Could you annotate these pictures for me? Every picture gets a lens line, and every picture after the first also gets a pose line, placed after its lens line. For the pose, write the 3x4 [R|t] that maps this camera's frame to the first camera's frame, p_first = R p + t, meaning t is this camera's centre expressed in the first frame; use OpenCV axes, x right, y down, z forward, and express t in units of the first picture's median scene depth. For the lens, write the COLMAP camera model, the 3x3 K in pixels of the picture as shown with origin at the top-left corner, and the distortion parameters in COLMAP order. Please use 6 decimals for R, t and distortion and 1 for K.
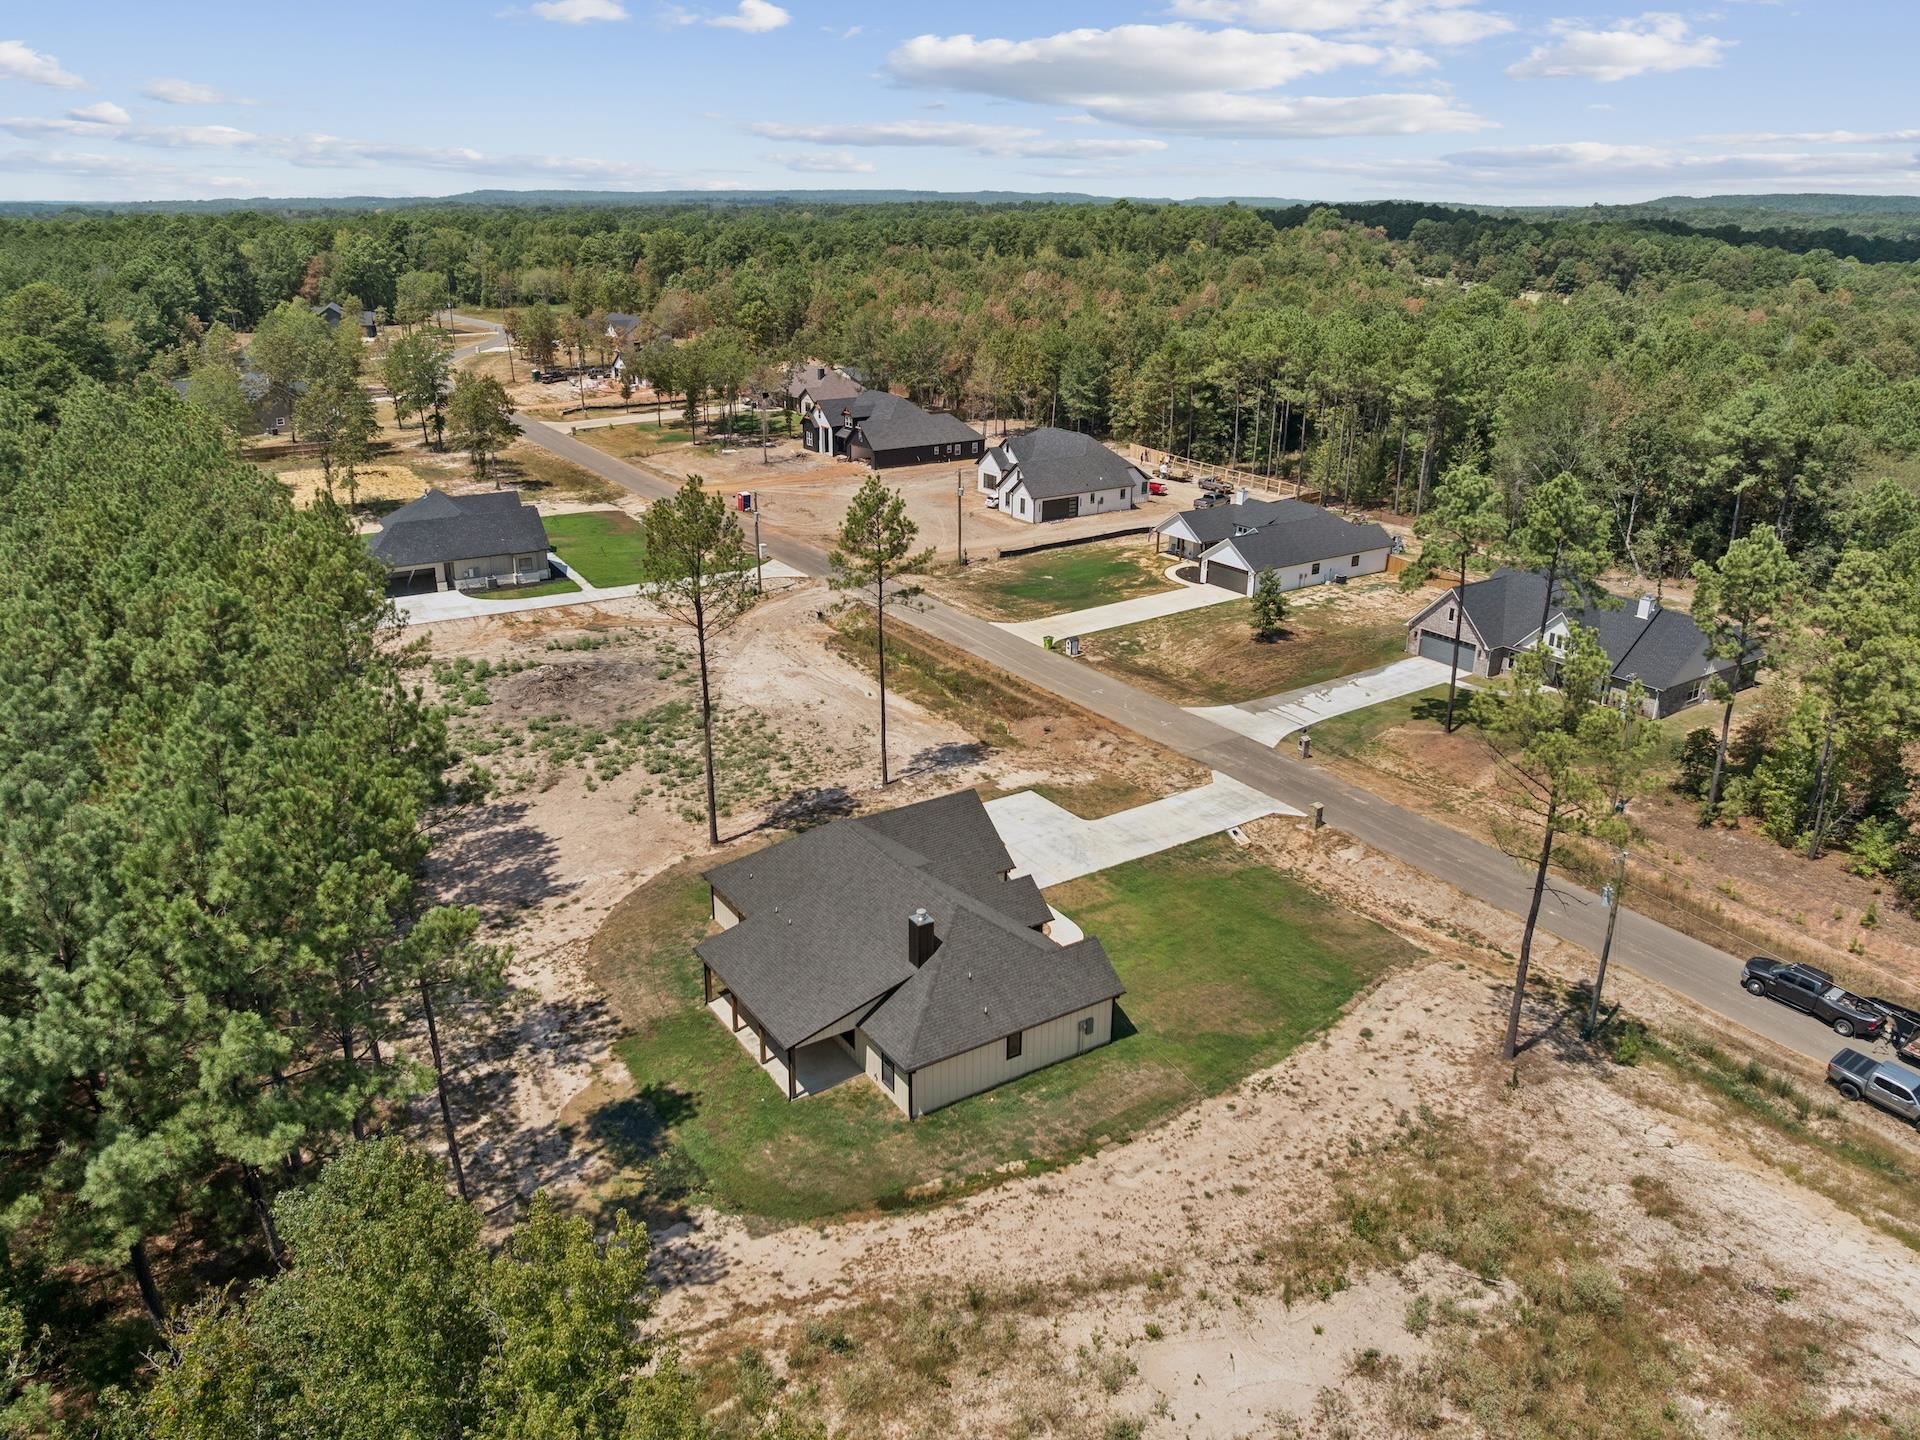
lens RADIAL K [[1366.1, 0, 968.6], [0, 1366.1, 721.5], [0, 0, 1]] dist [-0.017141, -0.049306]
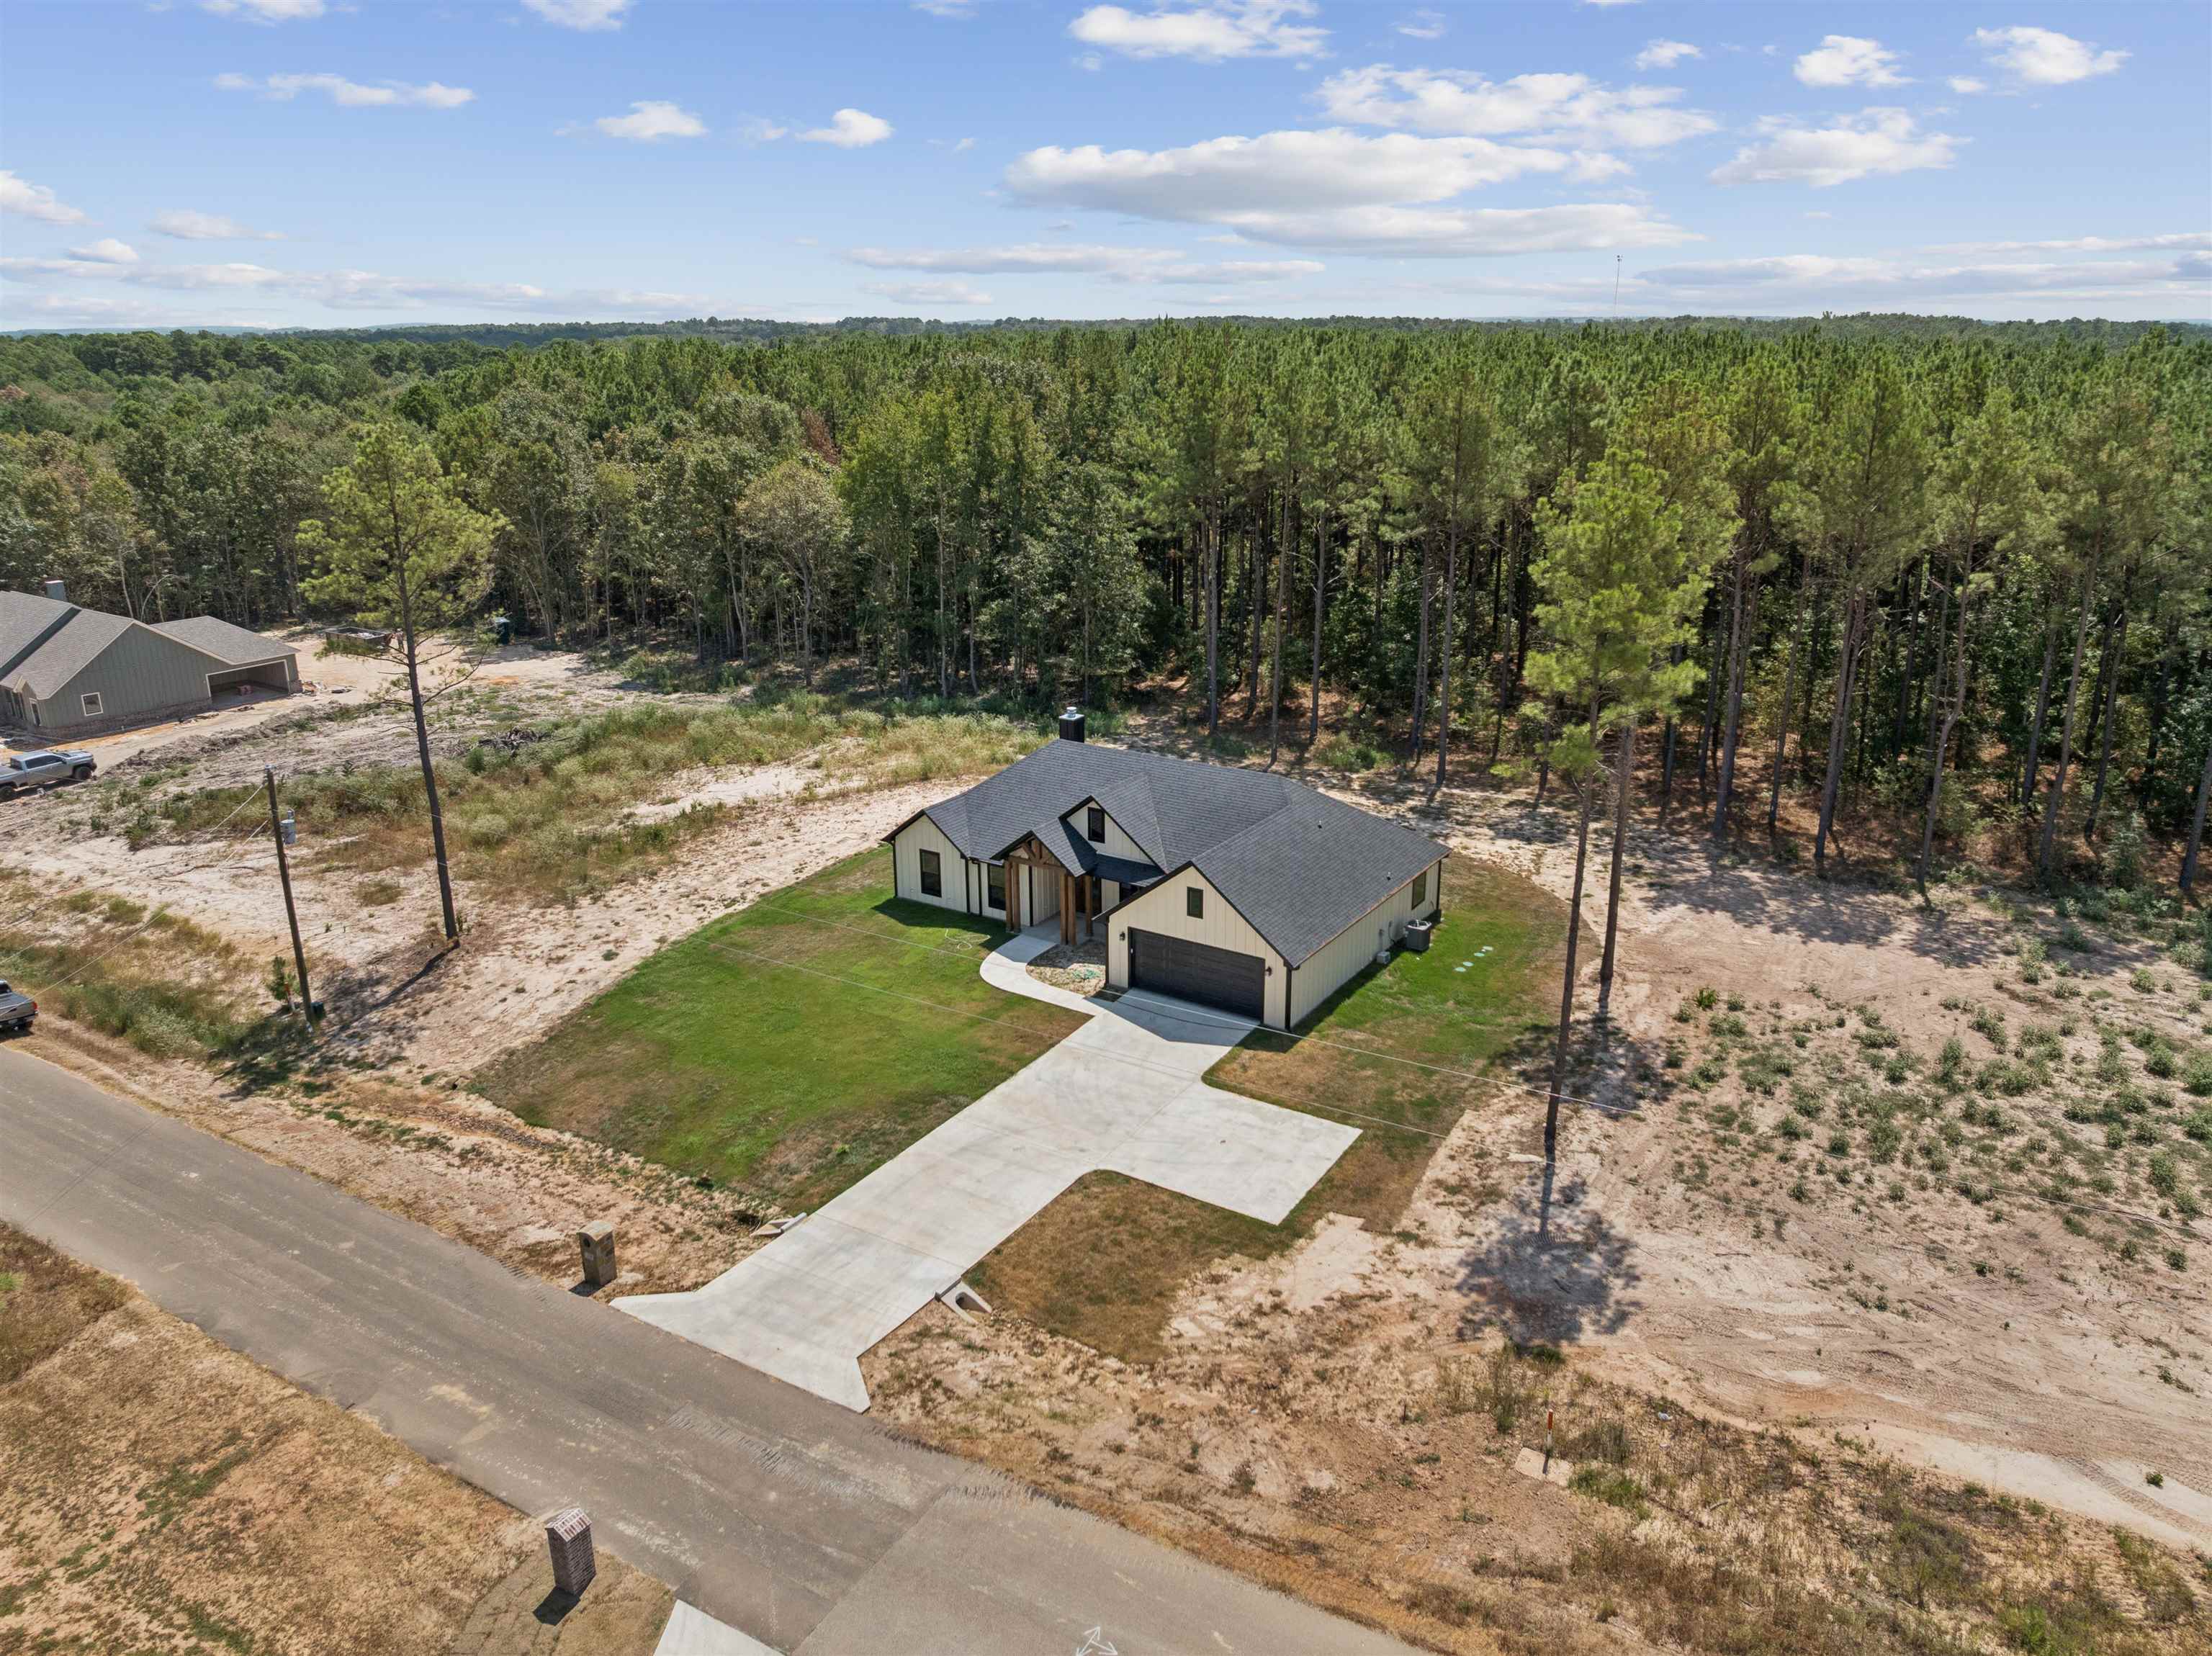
lens RADIAL K [[1573.8, 0, 1115.9], [0, 1573.8, 829.8], [0, 0, 1]] dist [-0.017141, -0.049306]
pose [[-0.915820, 0.121849, -0.382656, 0.412330], [-0.145128, 0.788040, 0.598273, -0.517912], [0.374447, 0.603444, -0.704020, 1.968772]]
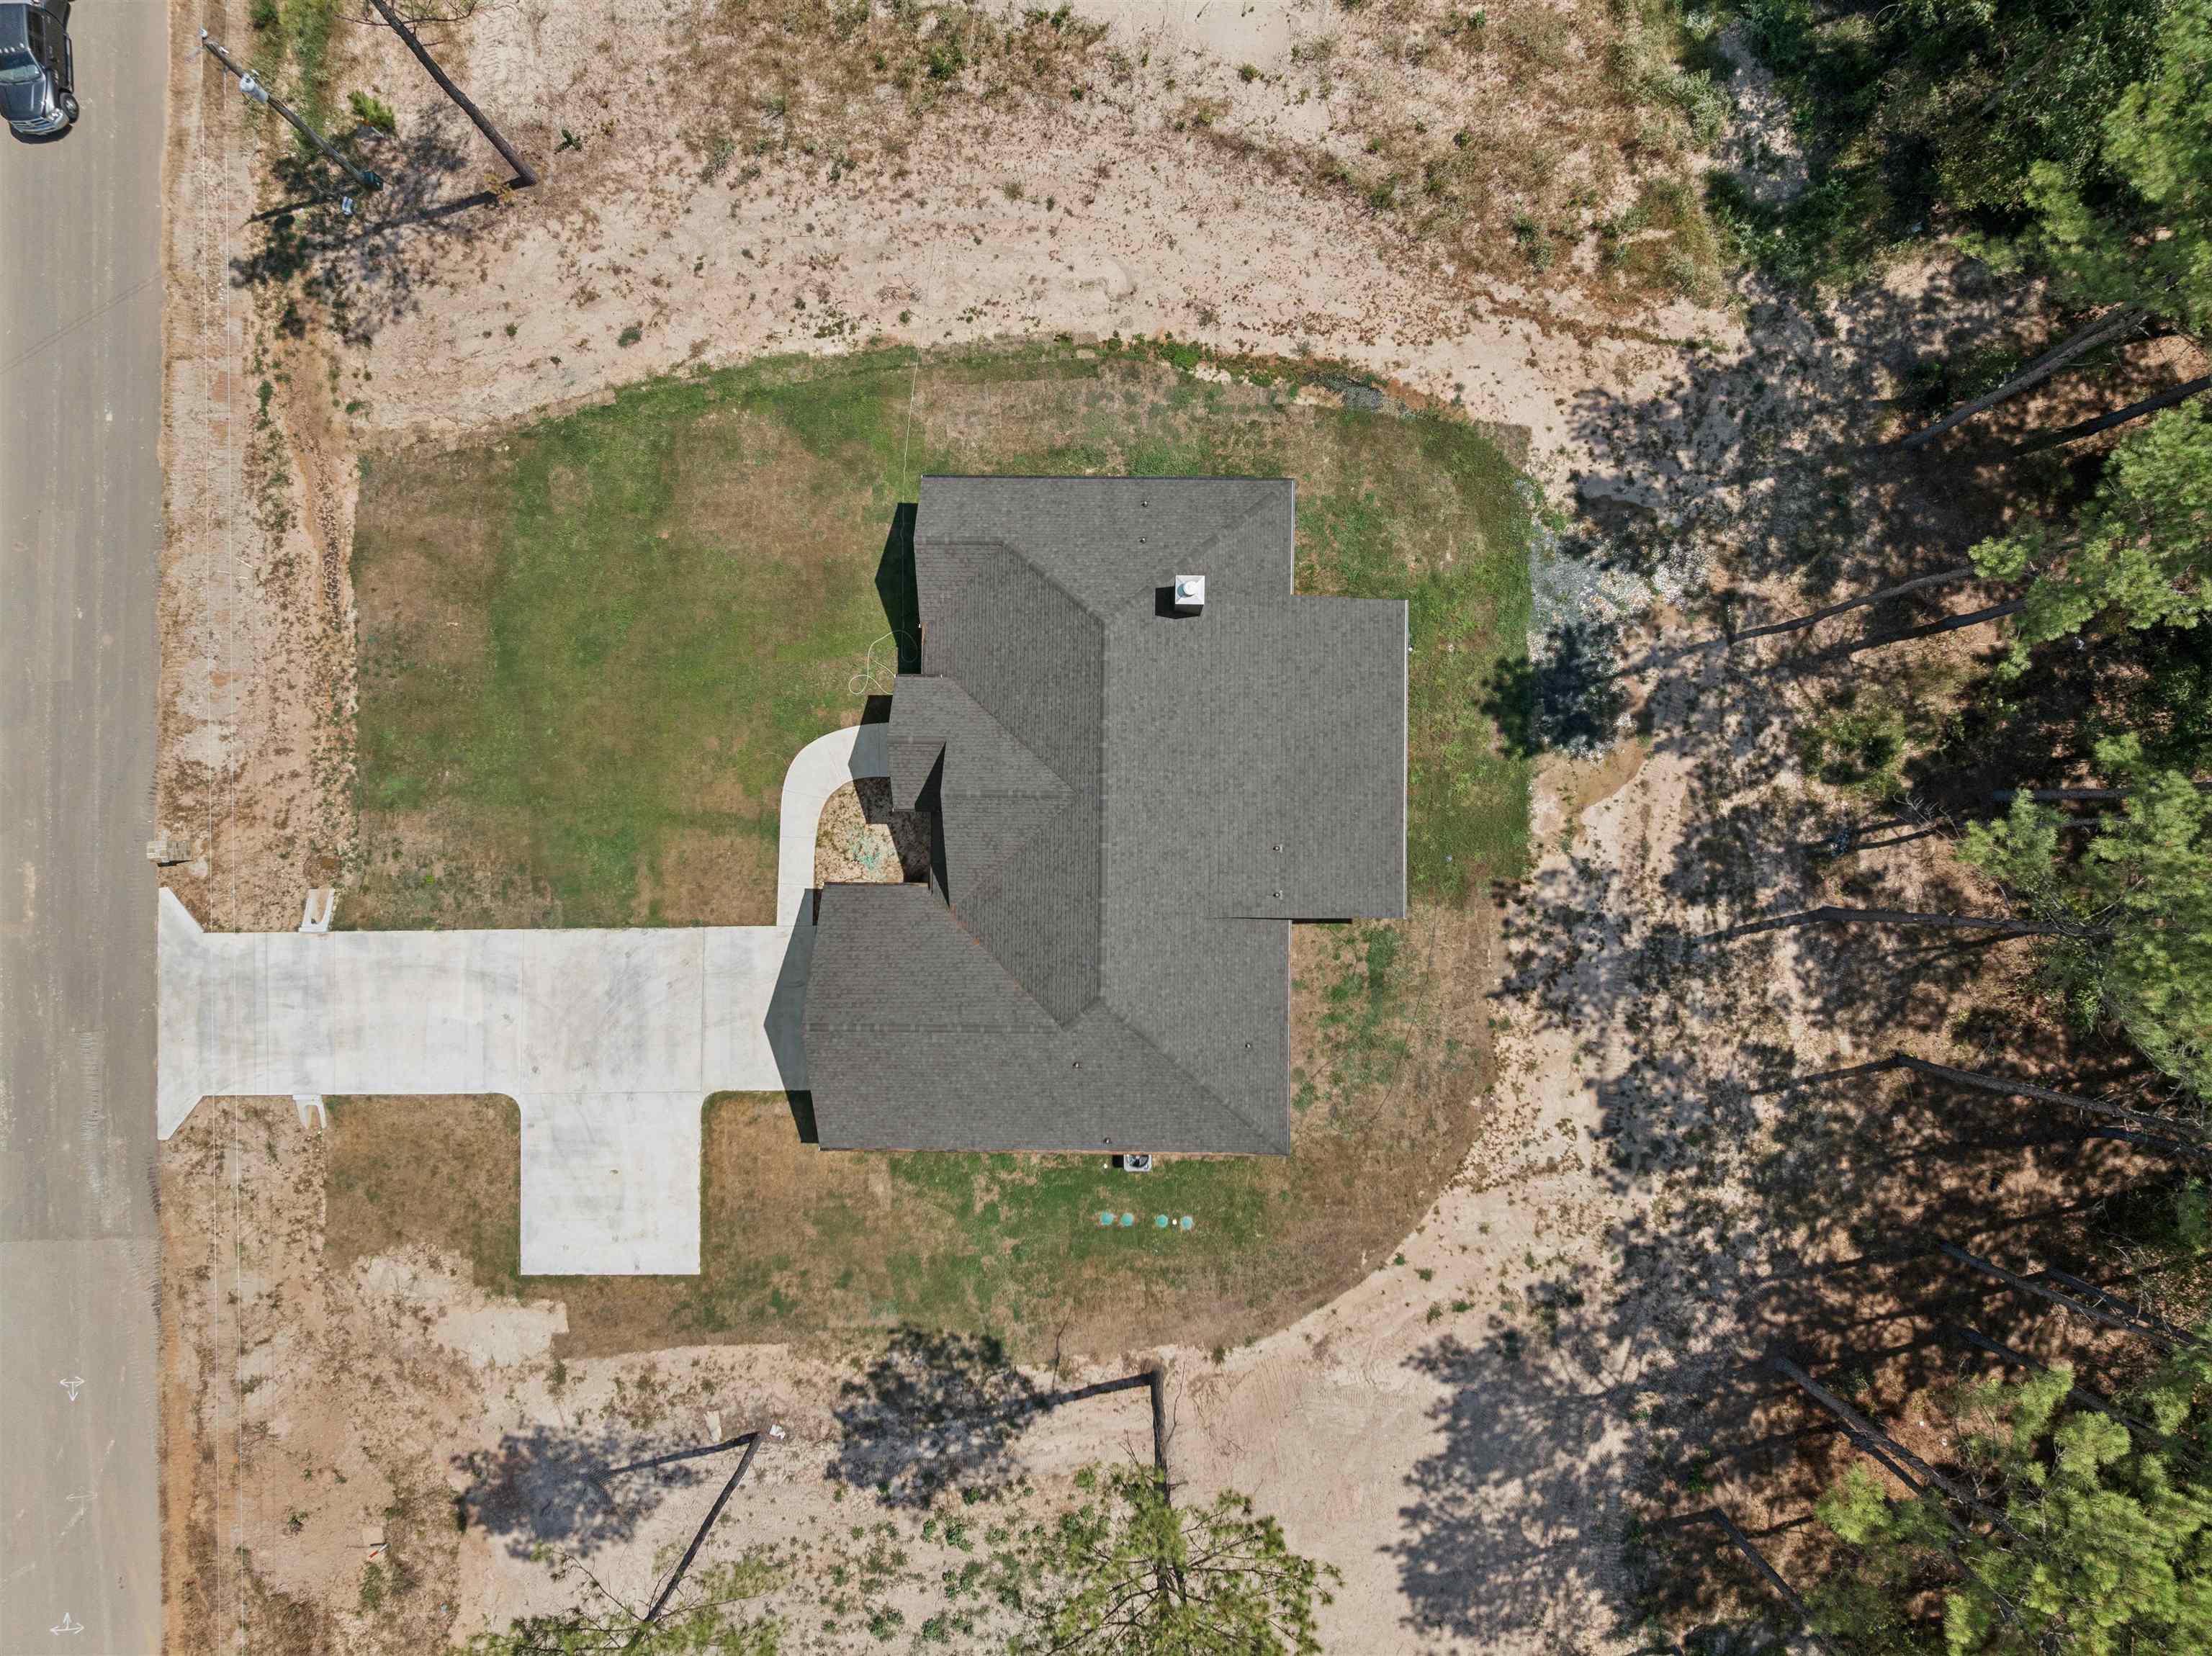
lens RADIAL K [[1573.8, 0, 1115.9], [0, 1573.8, 829.8], [0, 0, 1]] dist [-0.017141, -0.049306]
pose [[-0.829932, -0.557721, 0.012649, -0.083159], [0.203818, -0.282035, 0.937504, -0.630114], [-0.519298, 0.780643, 0.347744, 0.877848]]
